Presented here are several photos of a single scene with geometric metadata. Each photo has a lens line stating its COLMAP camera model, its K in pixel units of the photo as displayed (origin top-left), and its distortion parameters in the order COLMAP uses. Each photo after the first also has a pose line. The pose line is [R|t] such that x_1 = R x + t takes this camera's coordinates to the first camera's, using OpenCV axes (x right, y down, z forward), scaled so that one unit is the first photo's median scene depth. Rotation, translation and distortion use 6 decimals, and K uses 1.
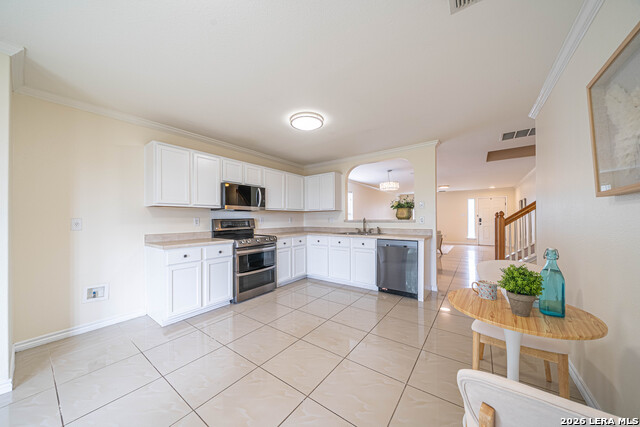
lens RADIAL K [[220.8, 0, 319.8], [0, 220.8, 216.5], [0, 0, 1]] dist [-0.007079, 0.000146]
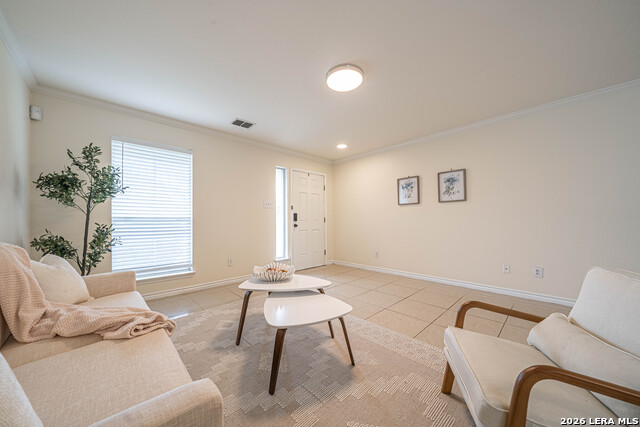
lens RADIAL K [[220.8, 0, 309.7], [0, 220.8, 219.1], [0, 0, 1]] dist [-0.007079, 0.000146]
pose [[0.190375, 0.010466, 0.981656, 0.683849], [-0.003554, 0.999944, -0.009971, 0.062432], [-0.981705, -0.001591, 0.190401, 2.175505]]
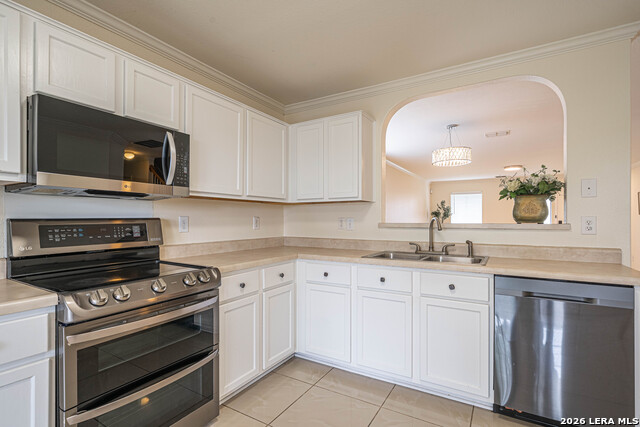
lens RADIAL K [[307.5, 0, 318.8], [0, 307.5, 218.6], [0, 0, 1]] dist [-0.005157, -0.000035]
pose [[0.996186, 0.007071, 0.086966, -0.076130], [-0.007575, 0.999956, 0.005470, 0.004669], [-0.086923, -0.006108, 0.996196, 0.466836]]
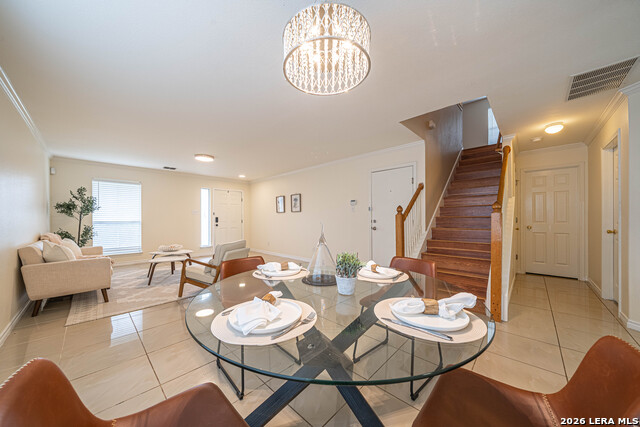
lens RADIAL K [[220.8, 0, 313.6], [0, 220.8, 219.3], [0, 0, 1]] dist [-0.007079, 0.000146]
pose [[0.143429, -0.000893, 0.989660, 0.145650], [-0.005003, 0.999986, 0.001627, 0.029982], [-0.989648, -0.005185, 0.143422, 1.436665]]
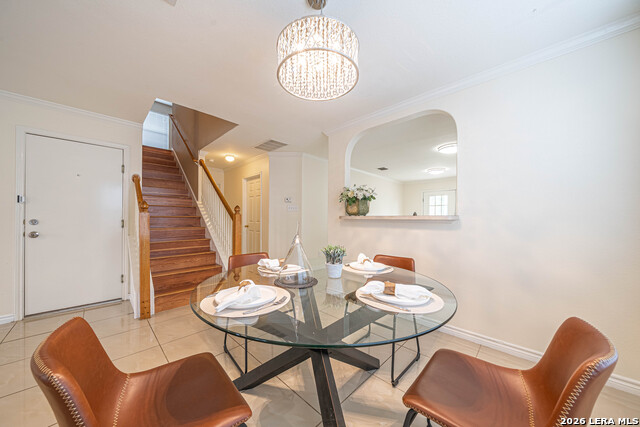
lens RADIAL K [[220.8, 0, 316.8], [0, 220.8, 217.4], [0, 0, 1]] dist [-0.007079, 0.000146]
pose [[-0.989219, -0.003002, 0.146414, 0.414612], [-0.005039, 0.999896, -0.013544, 0.031010], [-0.146358, -0.014136, -0.989131, 1.786098]]
